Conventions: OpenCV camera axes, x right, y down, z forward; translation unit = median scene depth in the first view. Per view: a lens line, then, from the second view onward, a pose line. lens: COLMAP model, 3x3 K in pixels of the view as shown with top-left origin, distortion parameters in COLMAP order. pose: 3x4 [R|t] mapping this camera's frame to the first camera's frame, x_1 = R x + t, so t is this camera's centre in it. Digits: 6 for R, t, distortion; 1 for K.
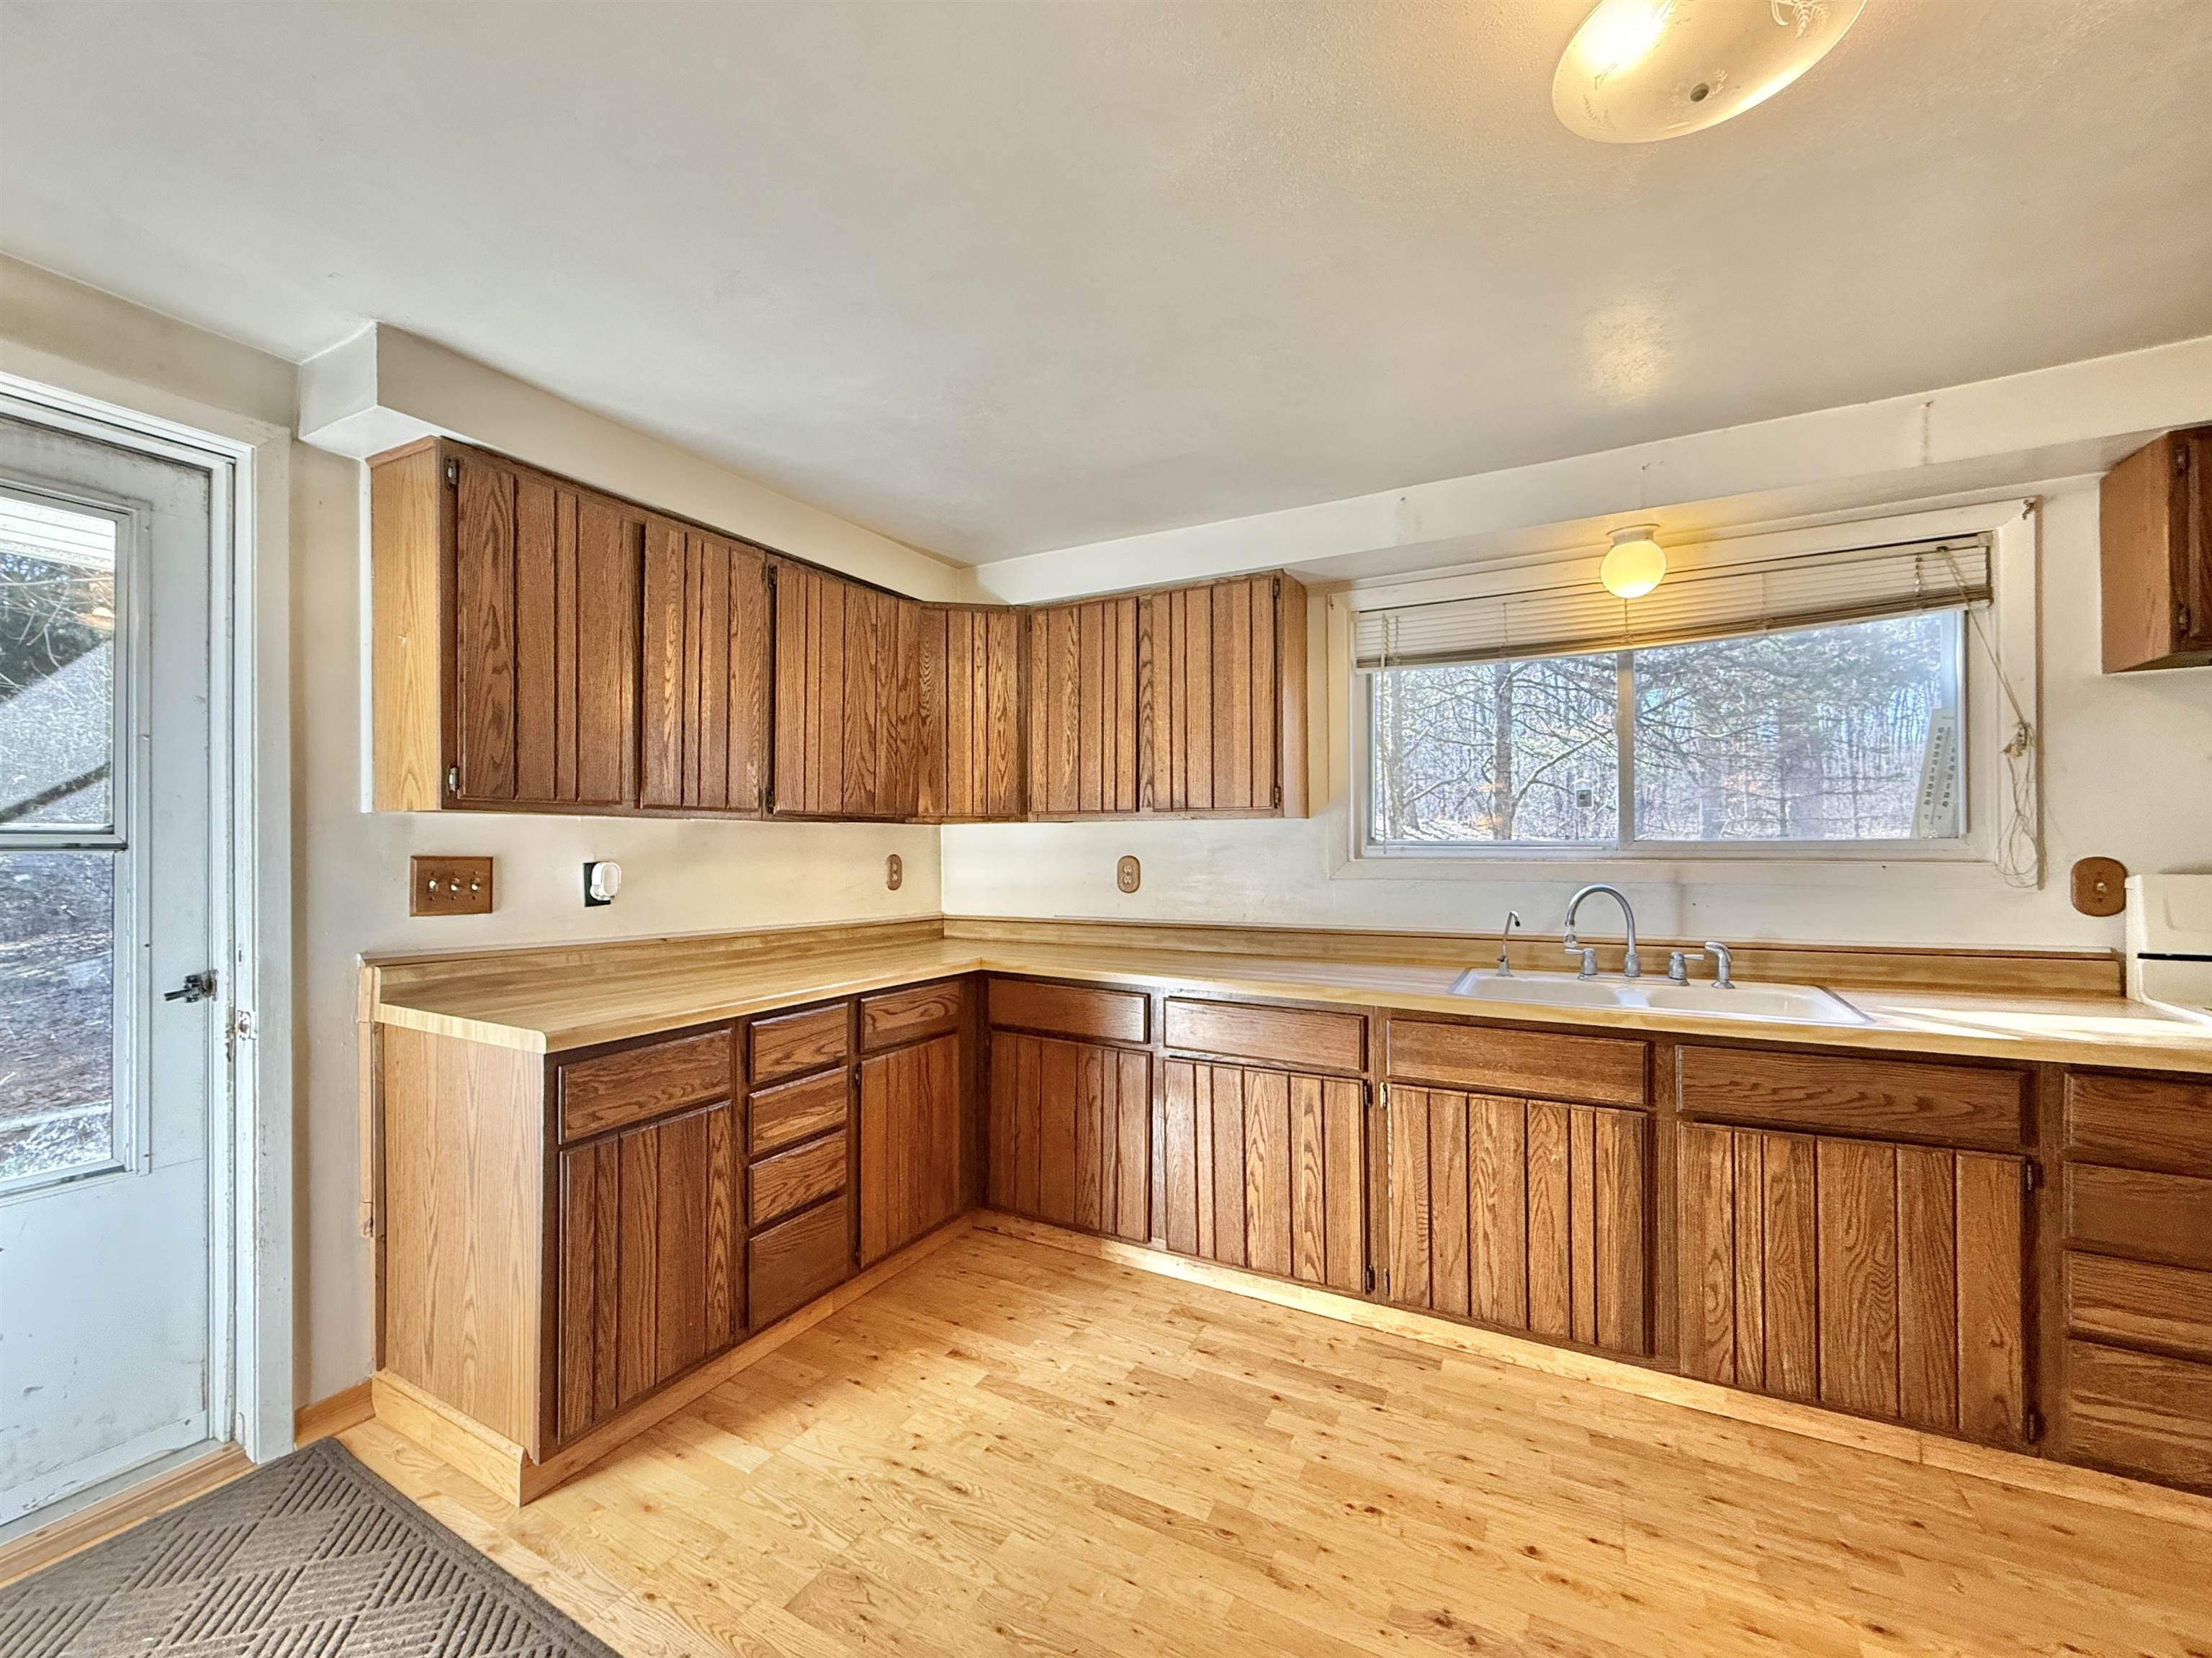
lens RADIAL K [[901.4, 0, 1051.8], [0, 901.4, 841.4], [0, 0, 1]] dist [-0.007837, 0.001625]
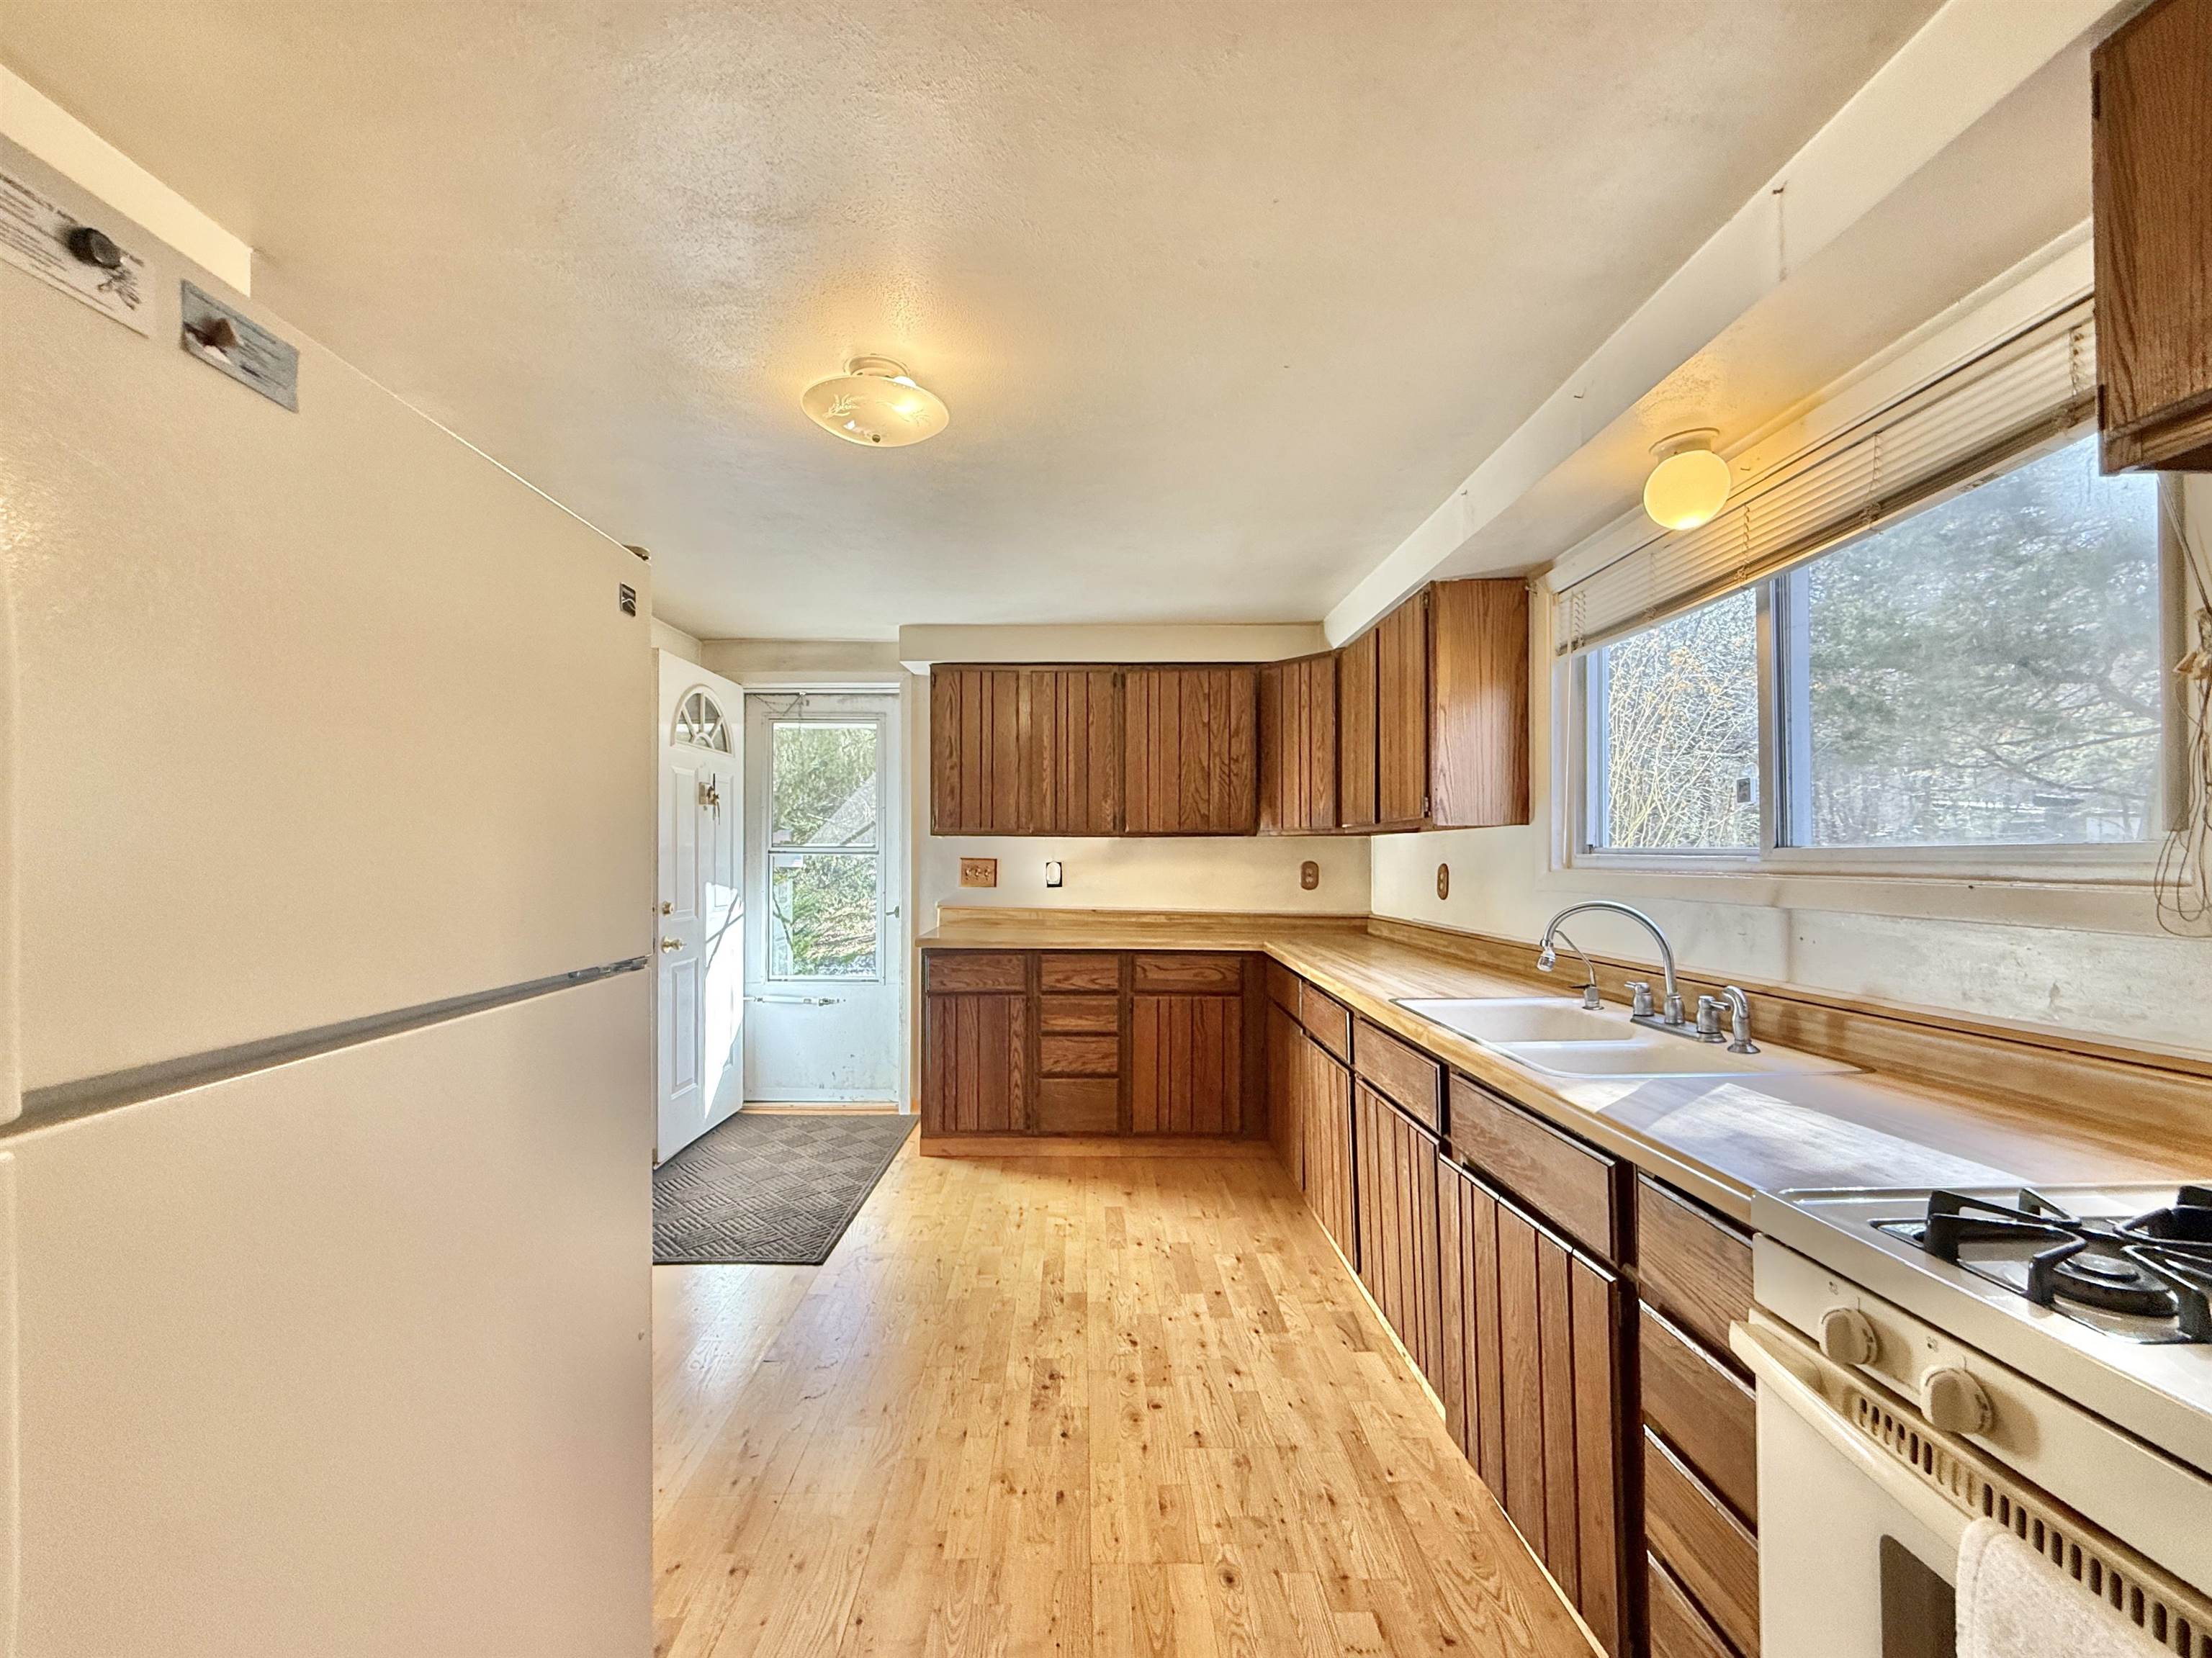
lens RADIAL K [[901.4, 0, 1096.7], [0, 901.4, 841.5], [0, 0, 1]] dist [-0.007837, 0.001625]
pose [[0.505748, -0.010912, -0.862612, 1.162777], [0.000719, 0.999925, -0.012228, 0.004114], [0.862681, 0.005565, 0.505718, 0.200441]]
